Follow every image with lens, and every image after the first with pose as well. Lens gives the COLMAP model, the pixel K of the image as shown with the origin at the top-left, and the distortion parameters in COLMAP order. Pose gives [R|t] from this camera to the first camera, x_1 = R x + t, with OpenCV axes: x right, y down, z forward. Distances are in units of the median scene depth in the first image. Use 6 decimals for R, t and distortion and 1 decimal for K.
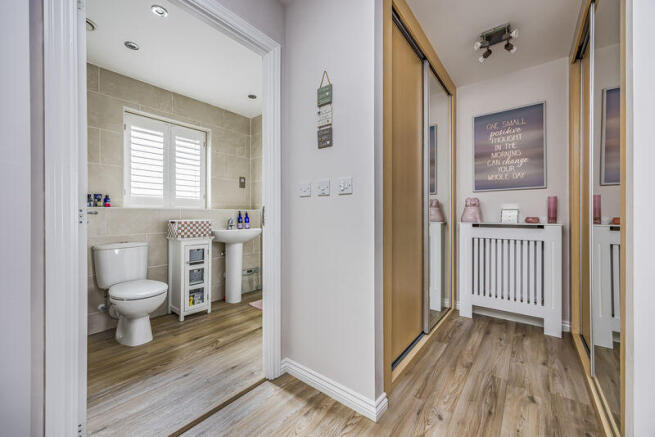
lens RADIAL K [[254.6, 0, 324.5], [0, 254.6, 214.0], [0, 0, 1]] dist [0.005593, -0.001063]
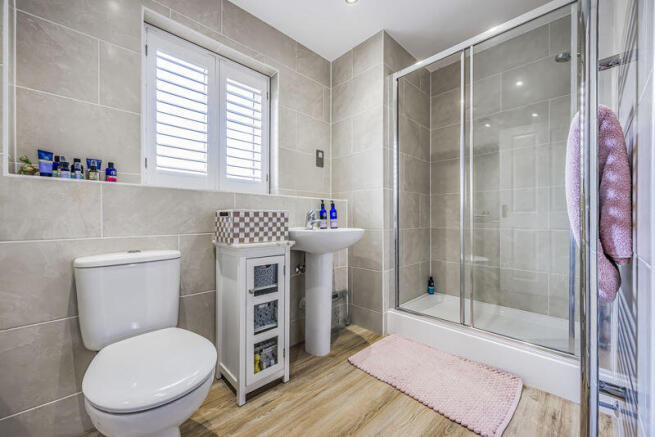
lens RADIAL K [[254.6, 0, 326.8], [0, 254.6, 220.5], [0, 0, 1]] dist [0.005593, -0.001063]
pose [[0.991095, 0.009110, -0.132843, -0.287852], [-0.007078, 0.999851, 0.015759, 0.034597], [0.132967, -0.014678, 0.991012, 0.463764]]
